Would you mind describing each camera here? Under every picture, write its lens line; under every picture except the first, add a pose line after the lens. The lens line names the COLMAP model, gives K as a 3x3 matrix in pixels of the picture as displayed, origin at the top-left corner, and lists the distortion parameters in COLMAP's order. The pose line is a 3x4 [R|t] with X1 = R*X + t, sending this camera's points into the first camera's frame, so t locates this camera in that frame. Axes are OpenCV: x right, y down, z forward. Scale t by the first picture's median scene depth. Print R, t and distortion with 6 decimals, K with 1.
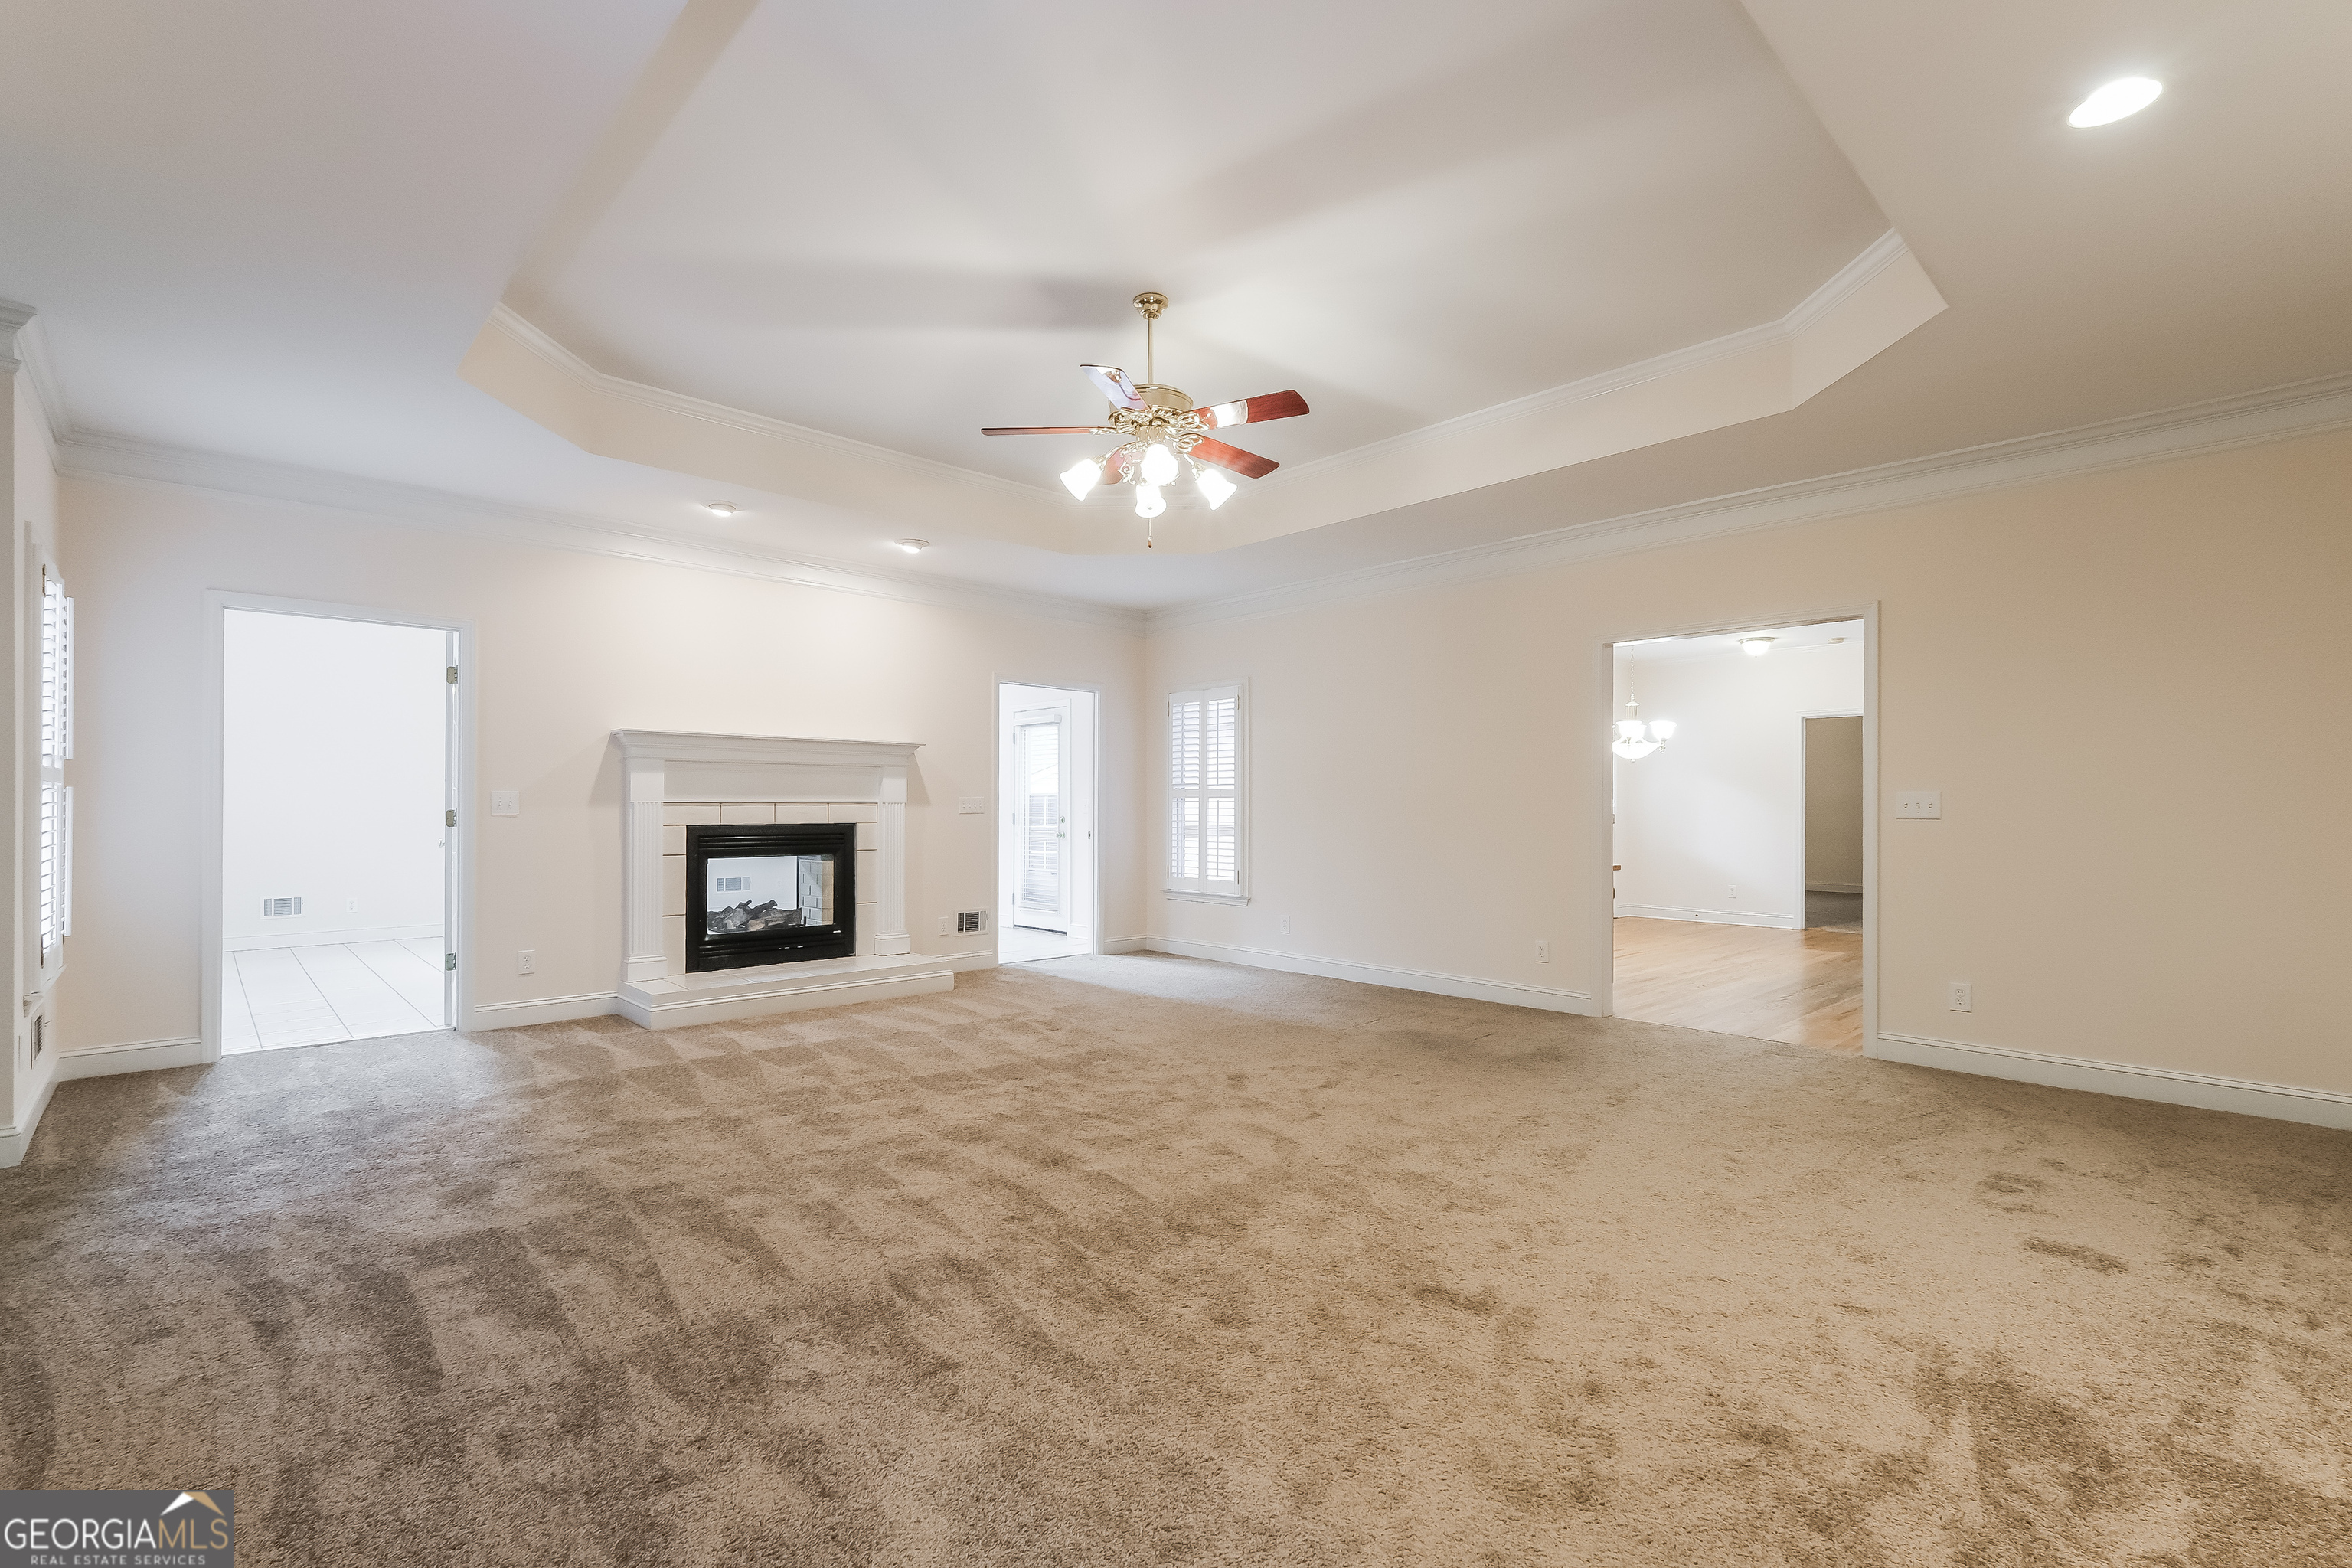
lens RADIAL K [[1043.6, 0, 1164.3], [0, 1043.6, 787.6], [0, 0, 1]] dist [-0.000173, -0.000436]
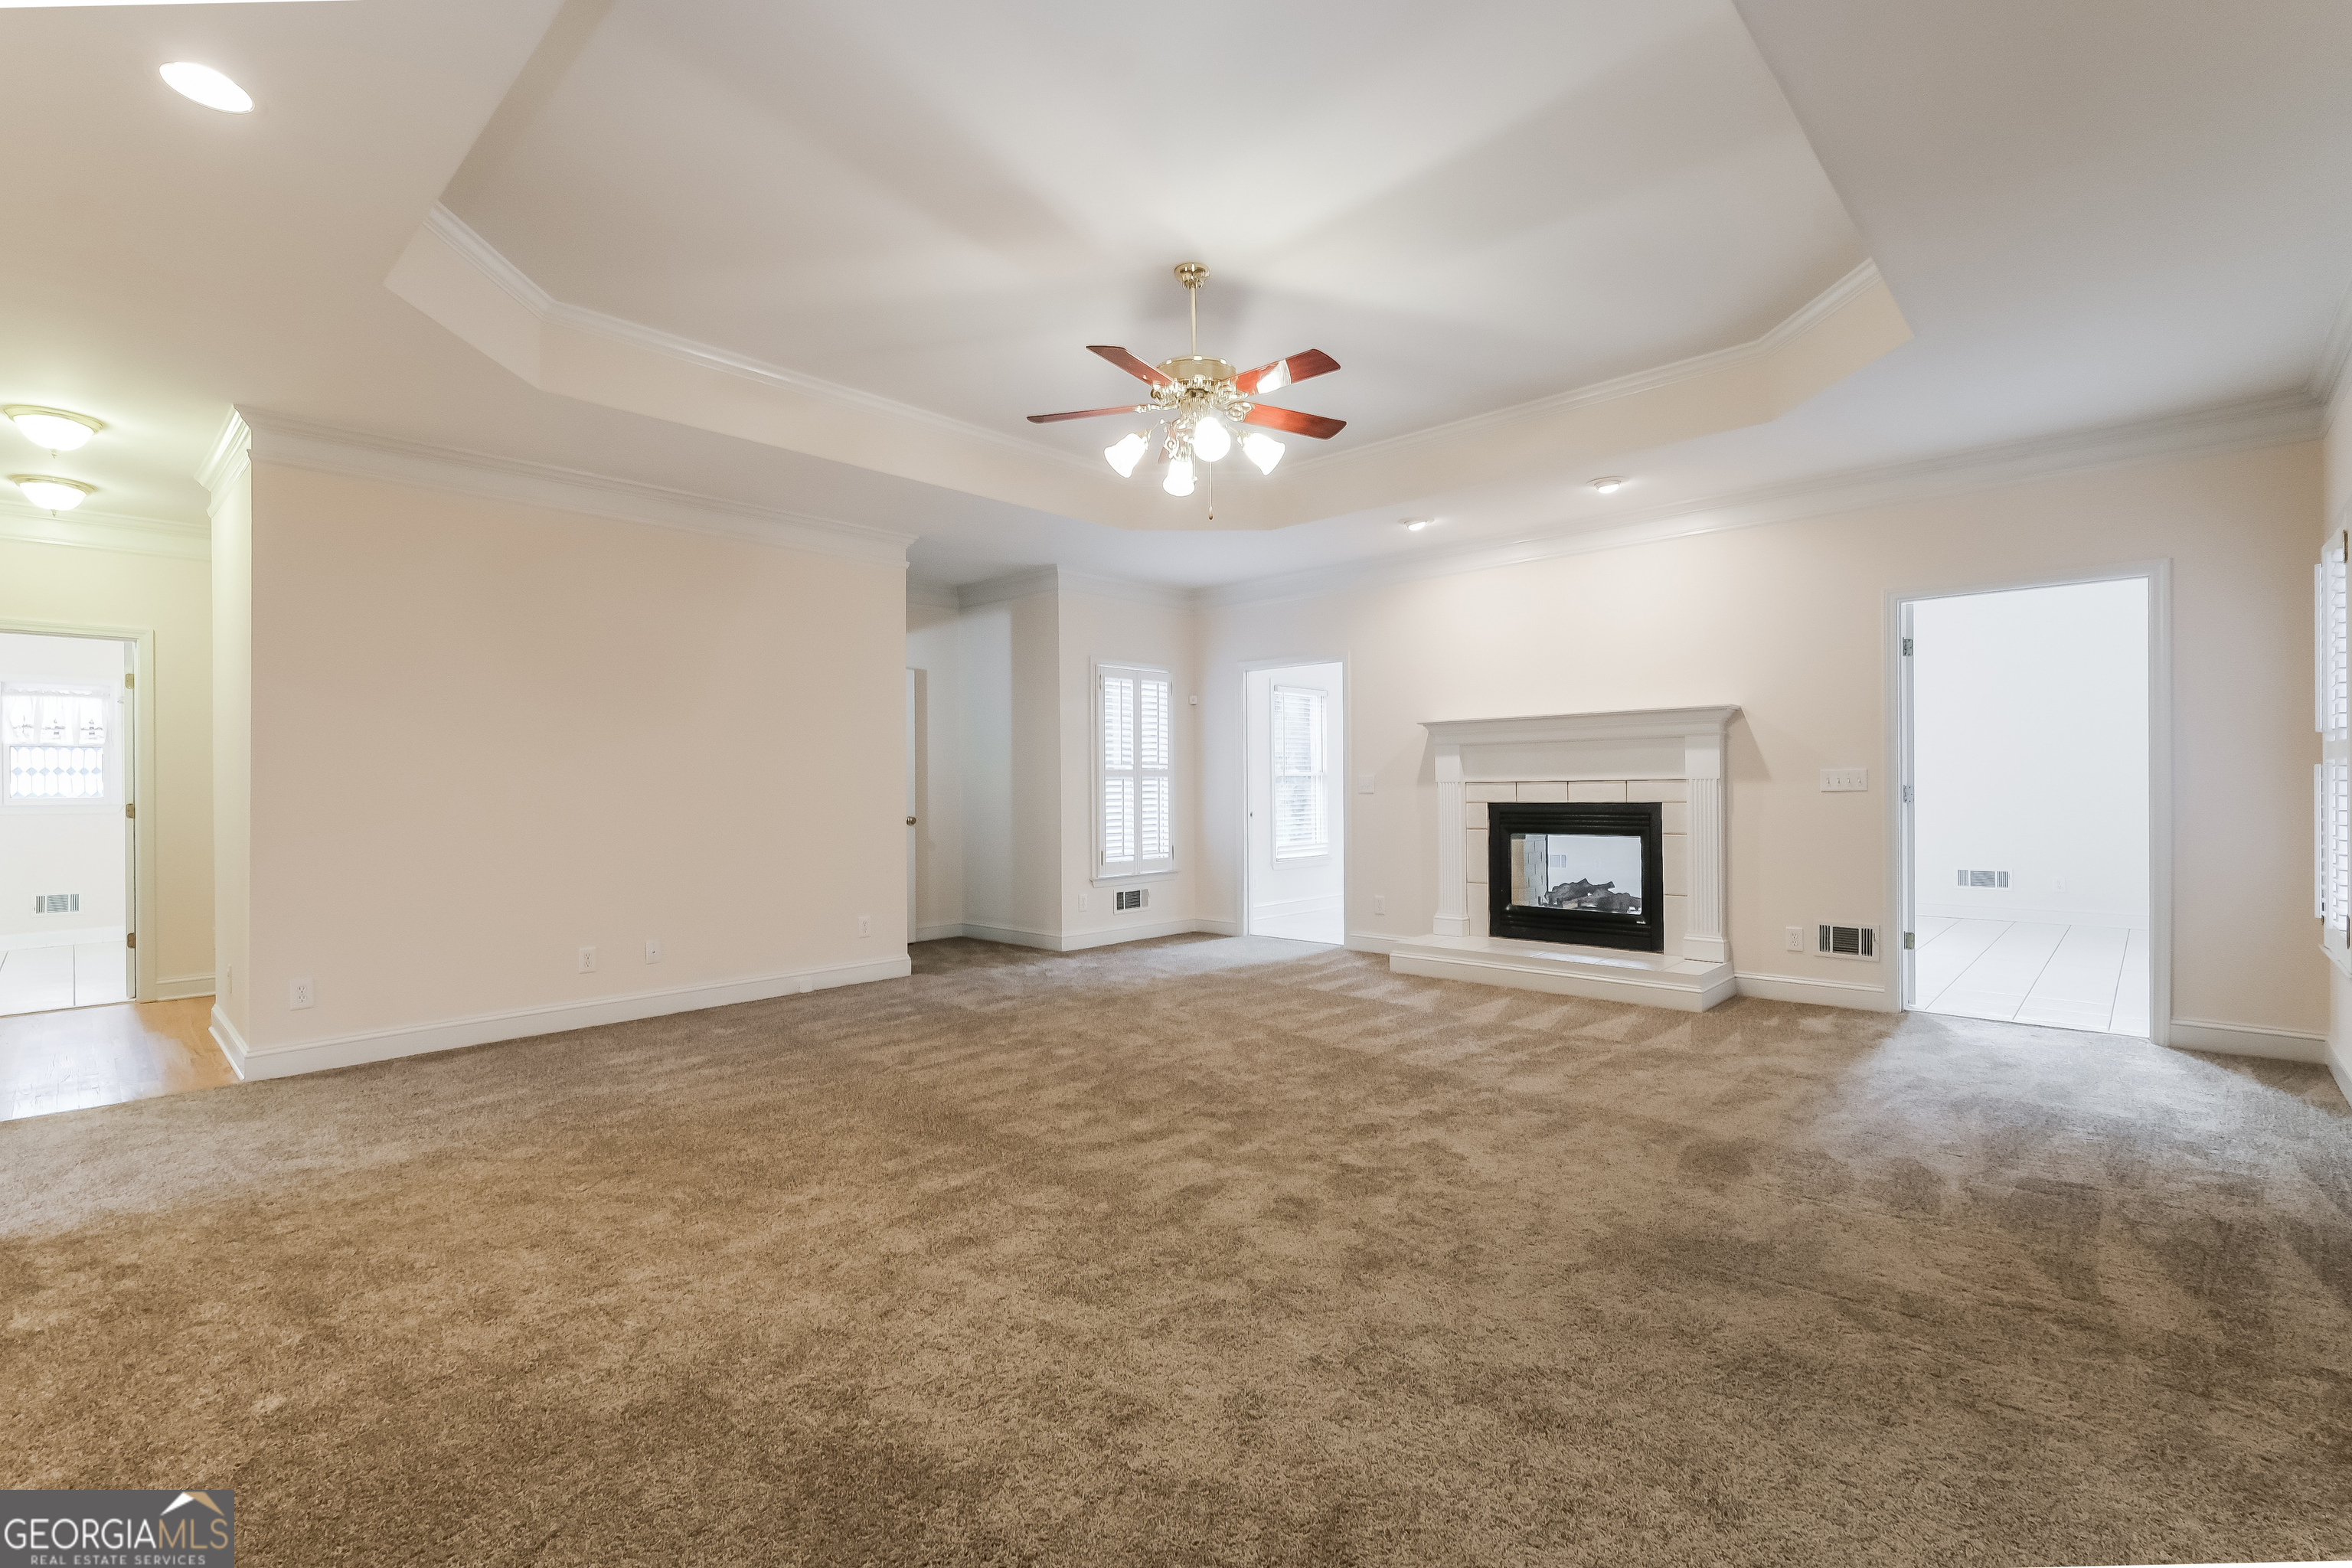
lens RADIAL K [[1043.6, 0, 1164.3], [0, 1043.6, 787.6], [0, 0, 1]] dist [-0.000173, -0.000436]
pose [[0.071134, -0.003261, -0.997461, 0.578471], [0.028297, 0.999599, -0.001250, 0.010910], [0.997065, -0.028137, 0.071198, 0.542516]]
